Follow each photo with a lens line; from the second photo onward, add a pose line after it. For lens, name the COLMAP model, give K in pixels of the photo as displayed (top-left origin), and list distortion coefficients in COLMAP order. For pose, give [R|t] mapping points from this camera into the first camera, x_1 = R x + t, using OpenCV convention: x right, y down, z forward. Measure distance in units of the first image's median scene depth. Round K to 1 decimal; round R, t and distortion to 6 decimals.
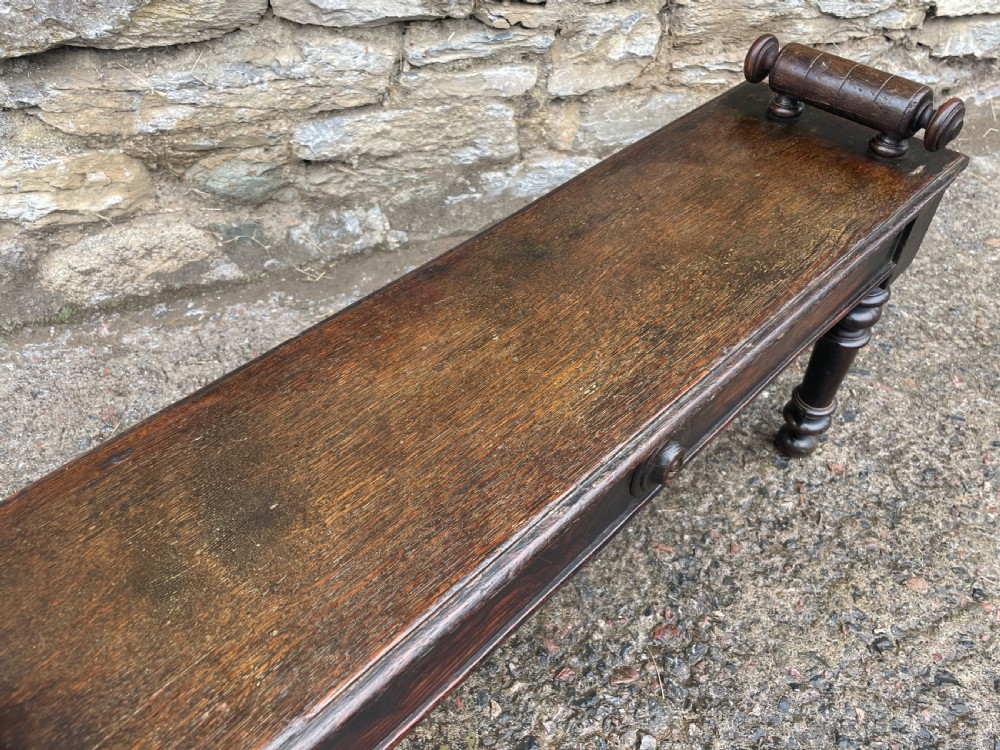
lens RADIAL K [[807.8, 0, 532.2], [0, 807.8, 358.6], [0, 0, 1]] dist [0.046822, -0.071232]
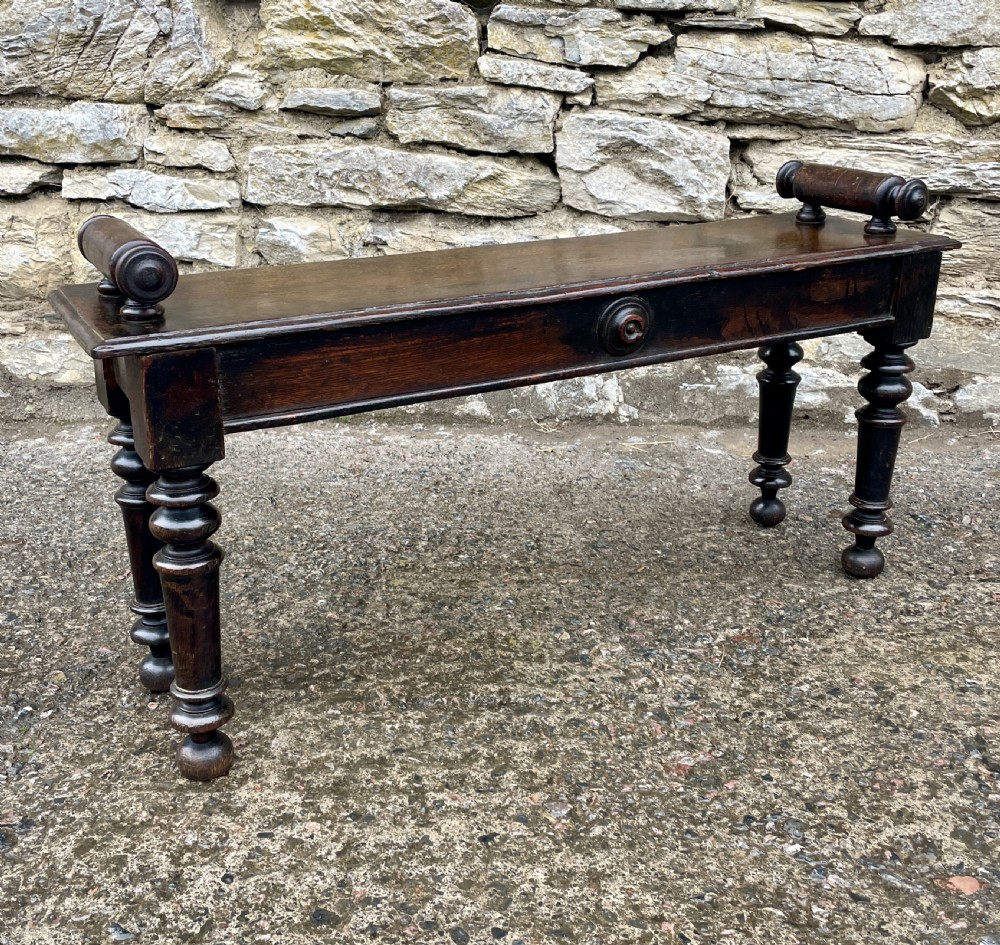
lens RADIAL K [[1139.1, 0, 465.0], [0, 1139.1, 423.9], [0, 0, 1]] dist [0.028724, 0.000000]
pose [[0.888758, 0.097793, -0.447823, 0.372180], [-0.293703, 0.871571, -0.392560, 0.610233], [0.351920, 0.480417, 0.803338, -0.334307]]
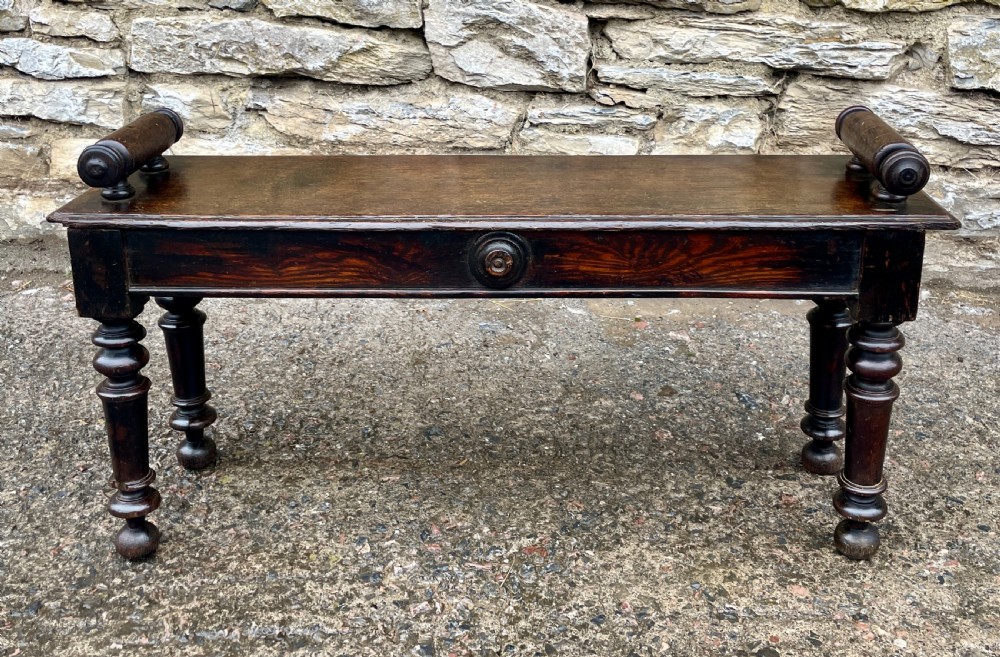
lens RADIAL K [[1077.8, 0, 502.4], [0, 1077.8, 181.5], [0, 0, 1]] dist [0.031134, 0.000000]
pose [[0.895242, 0.108052, -0.432280, 0.550341], [-0.288253, 0.880242, -0.376941, 0.363005], [0.339782, 0.462059, 0.819176, -0.339436]]
